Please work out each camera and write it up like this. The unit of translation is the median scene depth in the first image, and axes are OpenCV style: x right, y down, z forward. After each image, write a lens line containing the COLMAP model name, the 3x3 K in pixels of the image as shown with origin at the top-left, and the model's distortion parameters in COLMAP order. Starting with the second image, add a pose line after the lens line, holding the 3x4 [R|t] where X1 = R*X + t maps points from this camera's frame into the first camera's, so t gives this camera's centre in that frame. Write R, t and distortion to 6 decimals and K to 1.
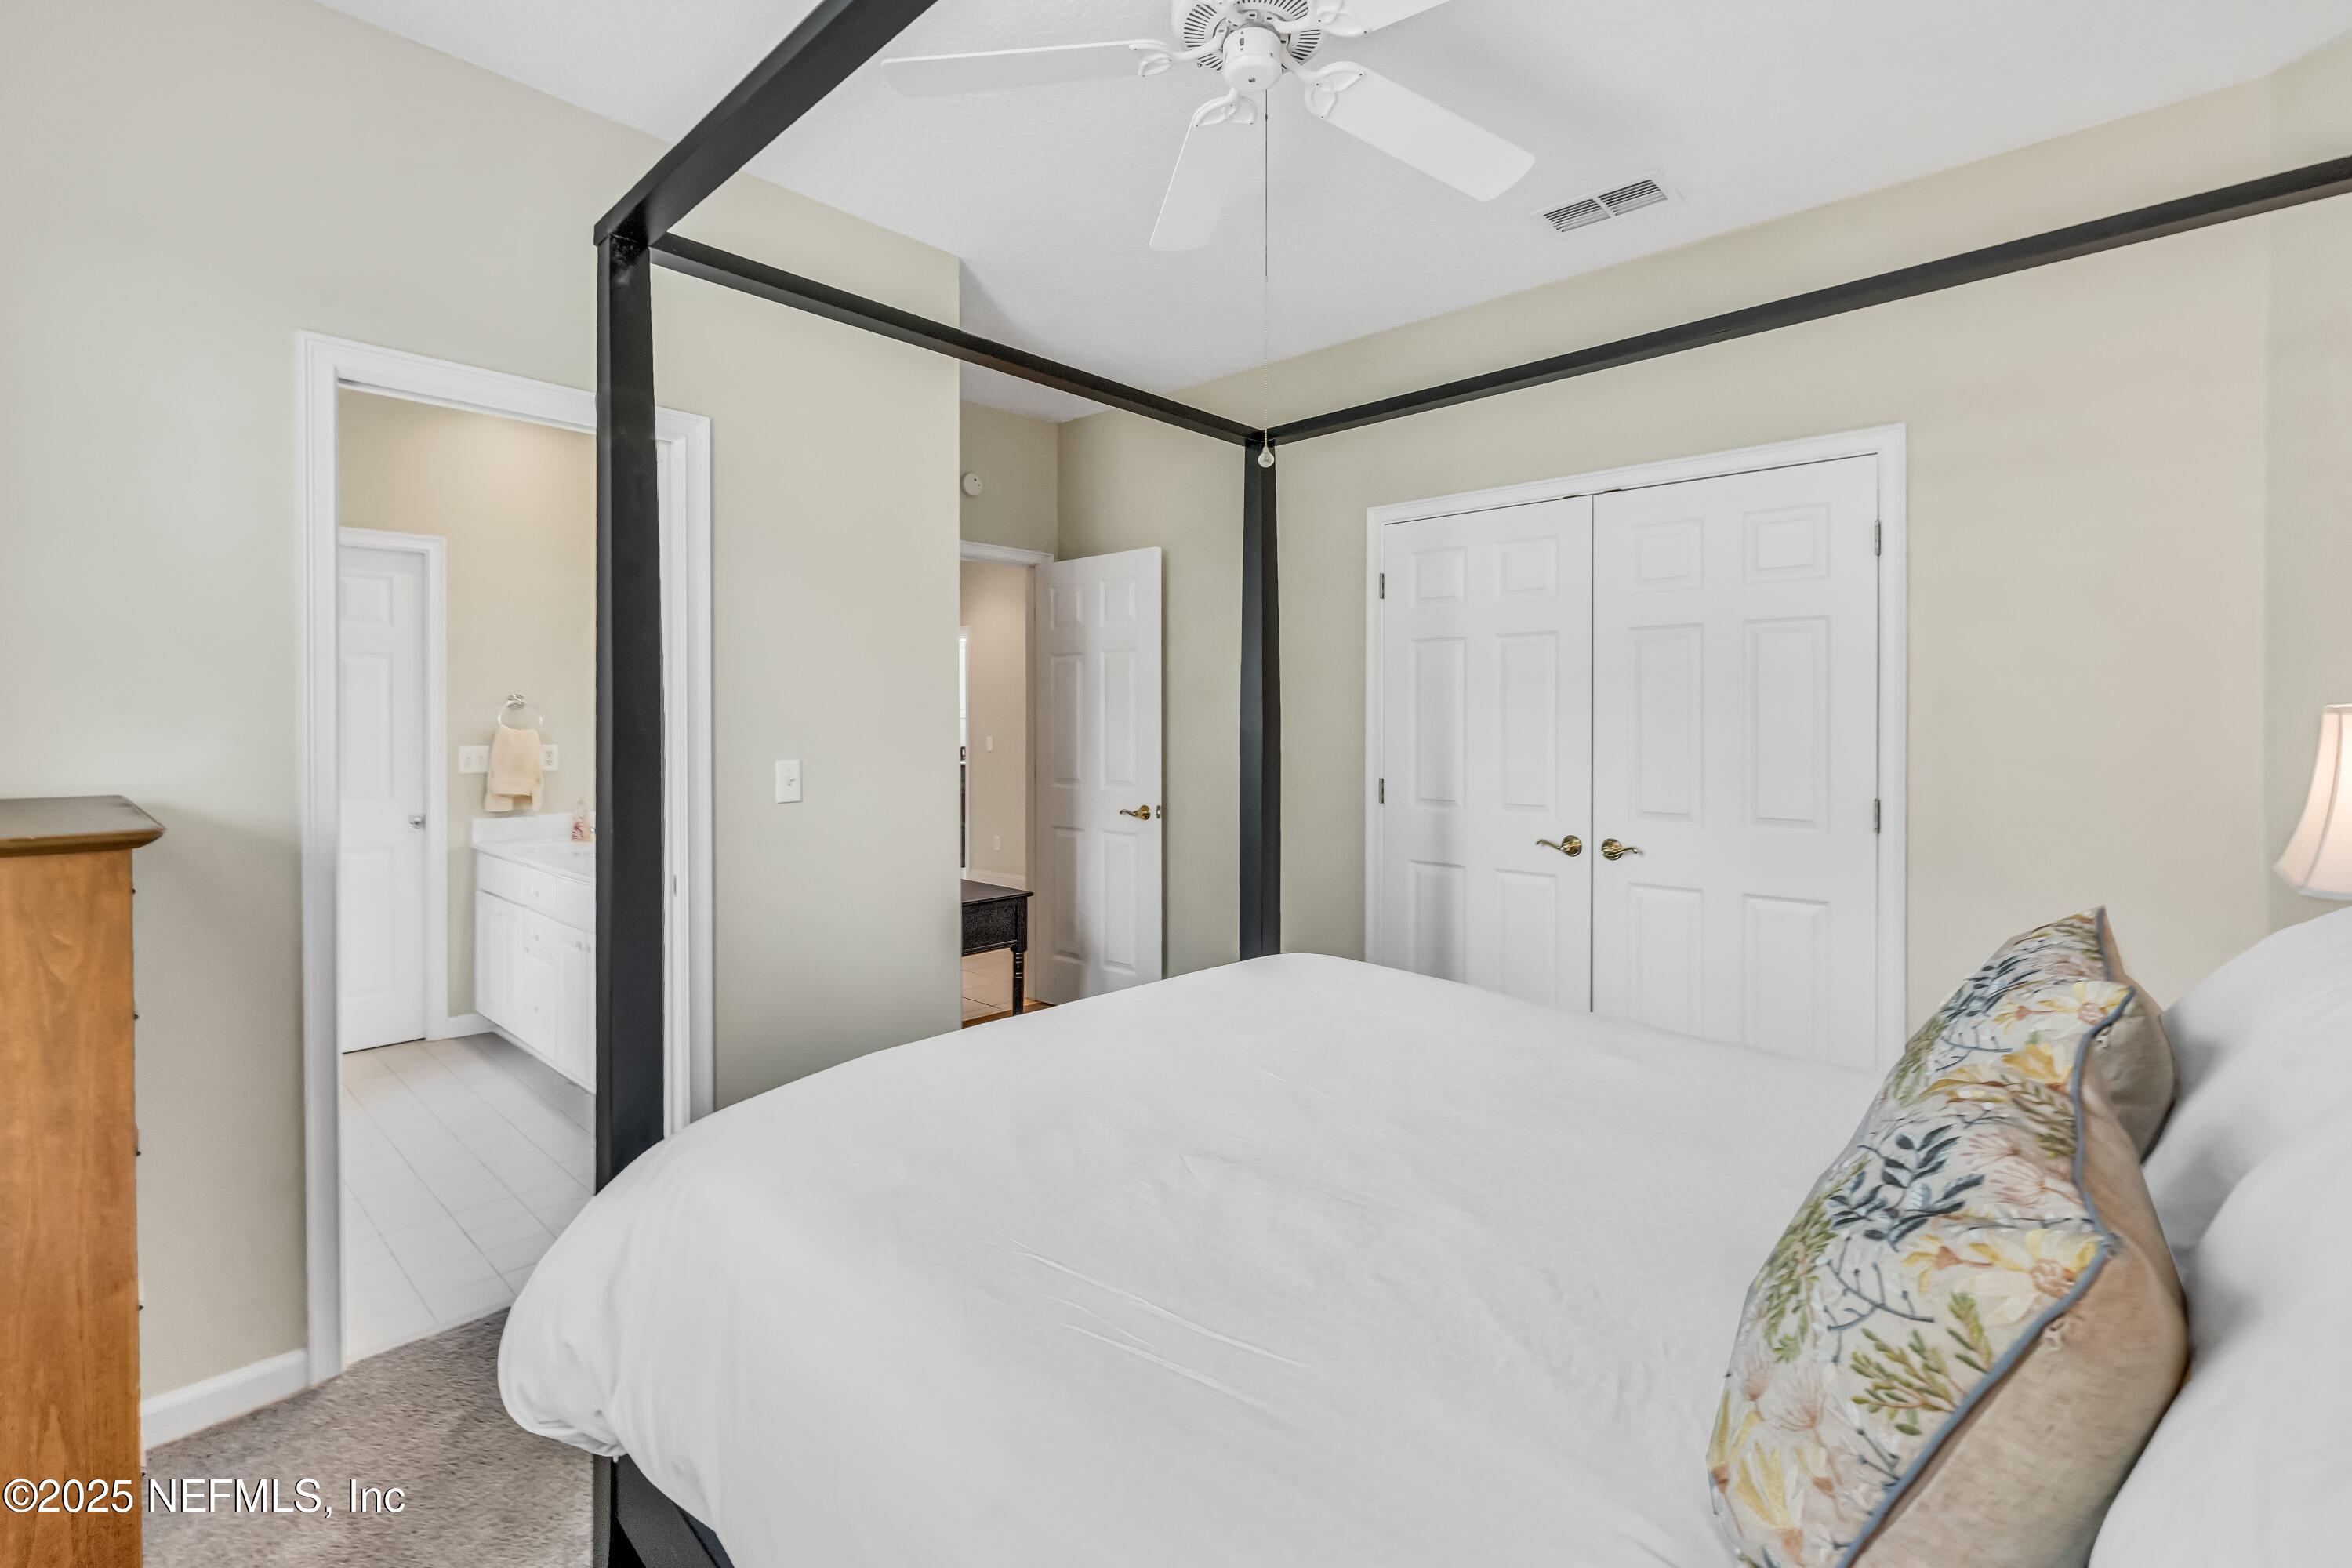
lens RADIAL K [[1070.8, 0, 1208.9], [0, 1070.8, 745.4], [0, 0, 1]] dist [-0.014463, 0.000833]
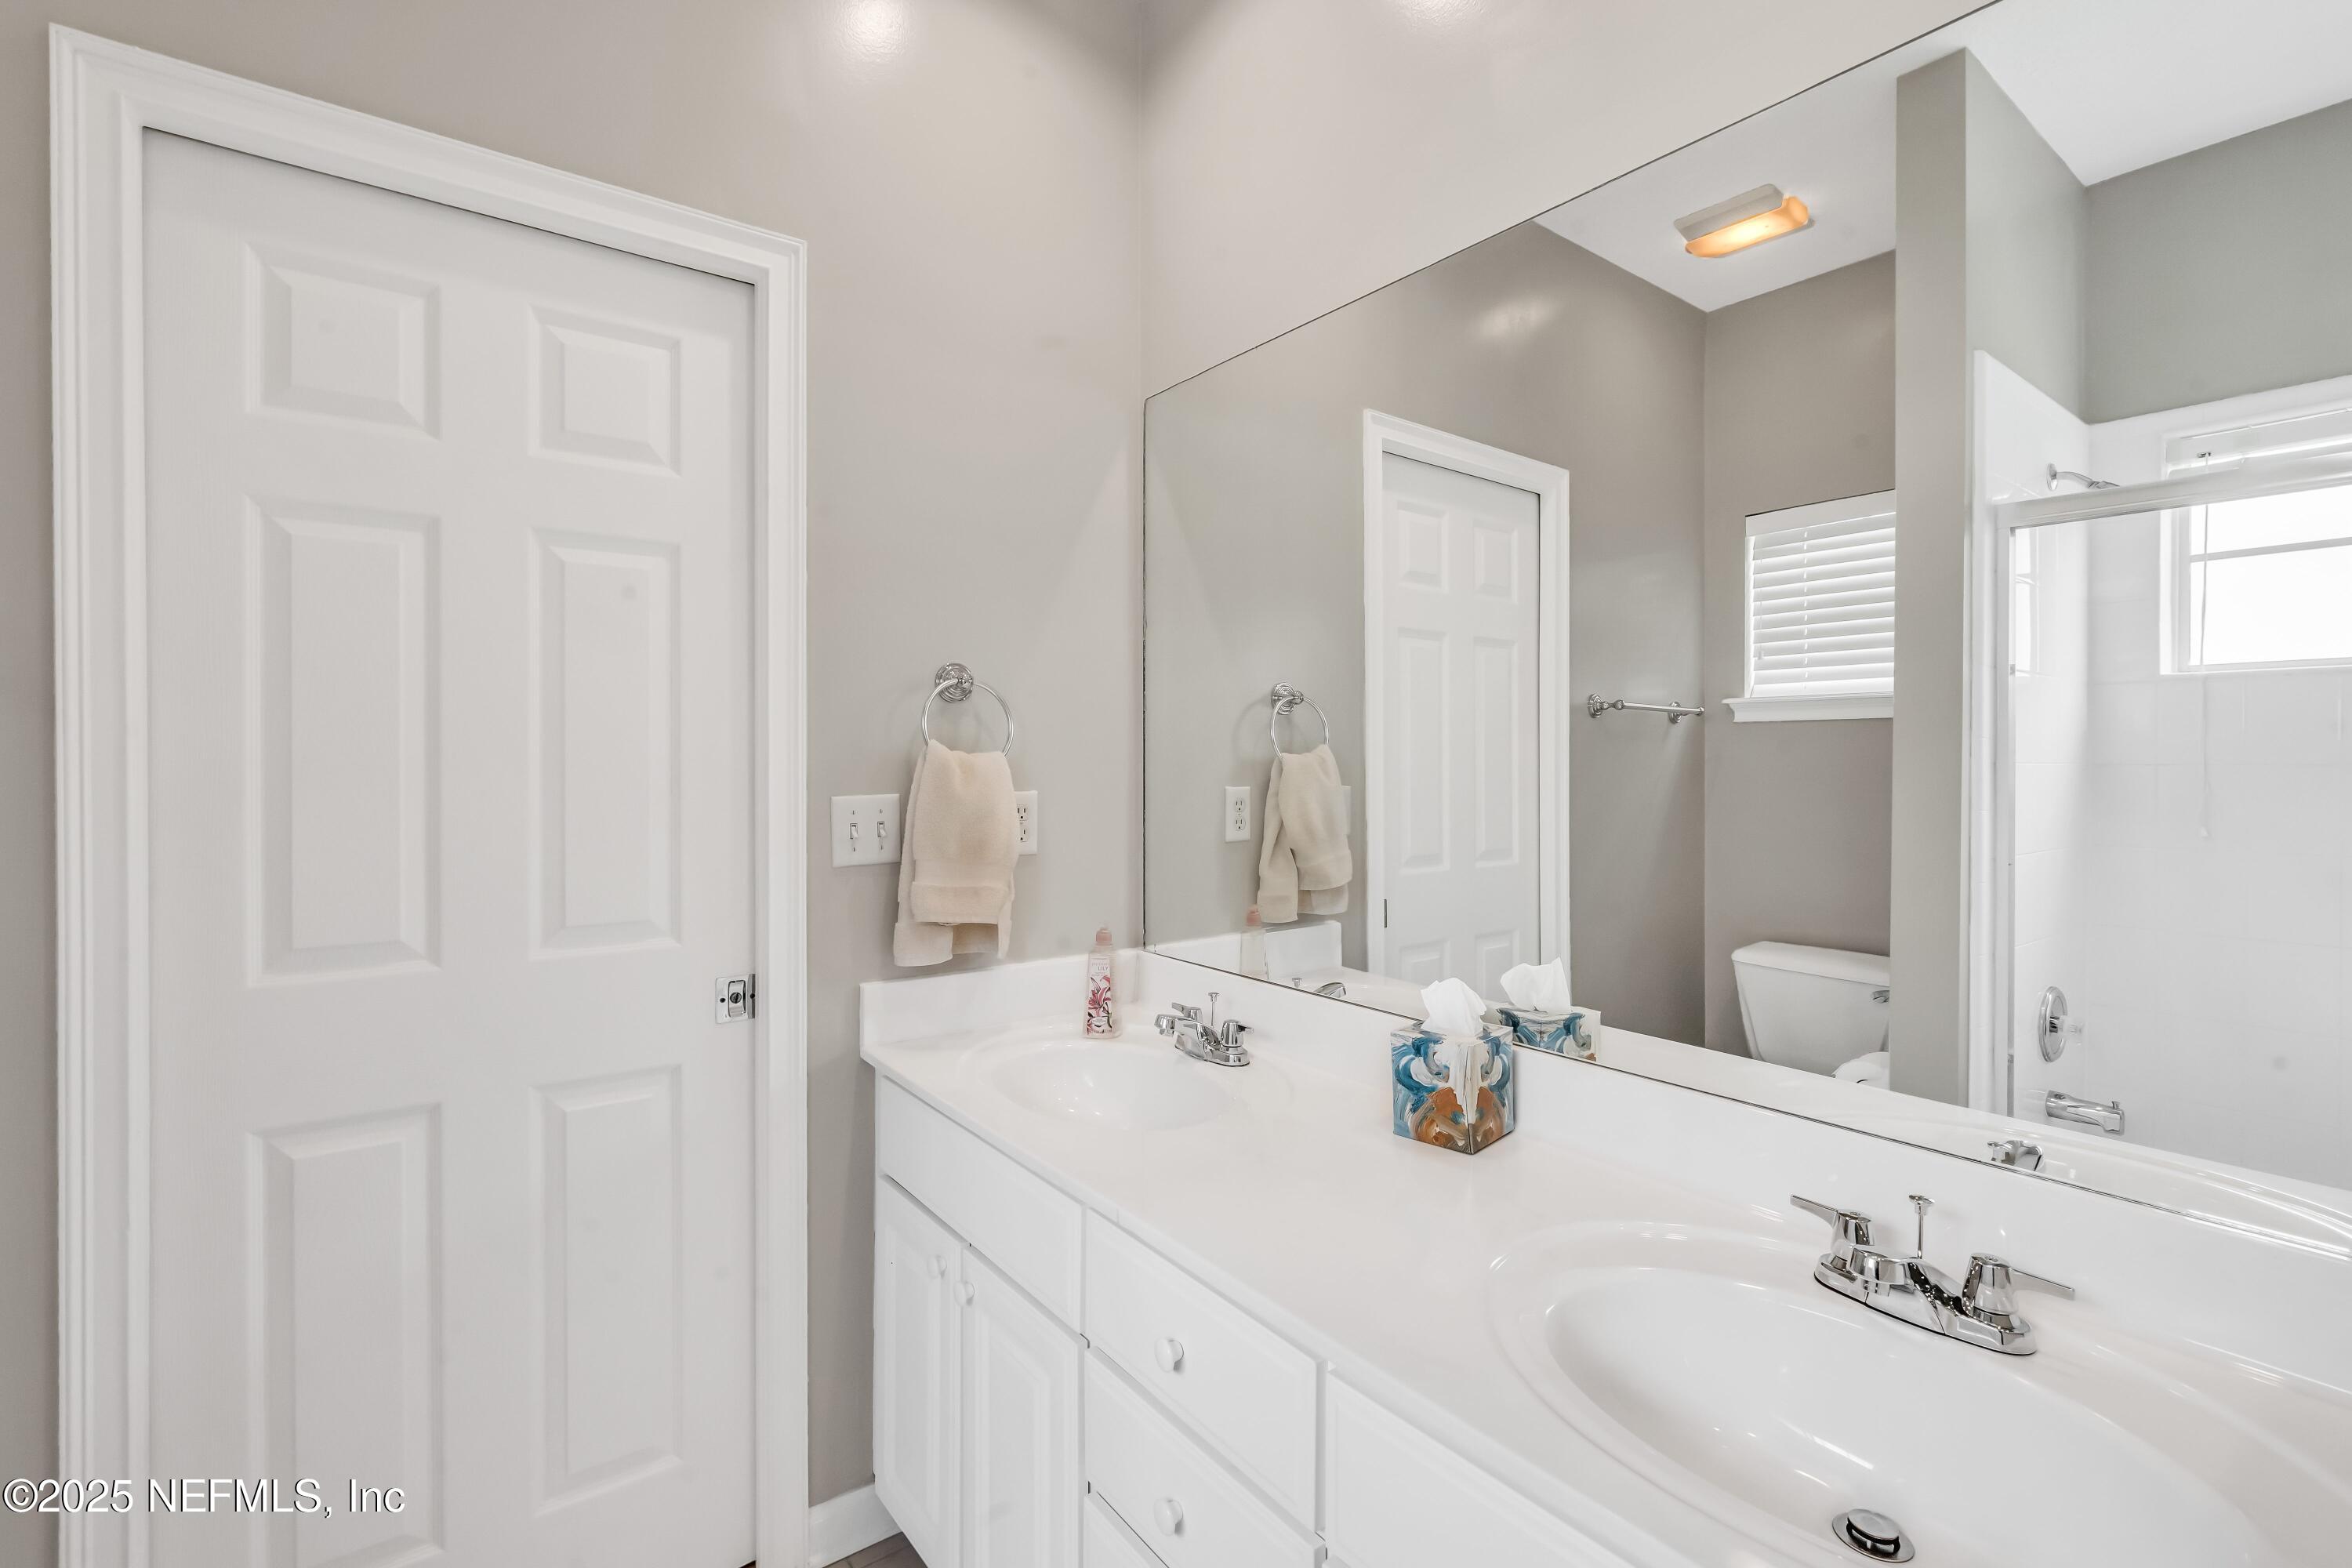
lens RADIAL K [[1070.8, 0, 1173.2], [0, 1070.8, 773.5], [0, 0, 1]] dist [-0.014463, 0.000833]
pose [[0.972155, 0.005490, -0.234274, -0.494171], [-0.004218, 0.999974, 0.005931, -0.009542], [0.234300, -0.004778, 0.972153, 0.652396]]
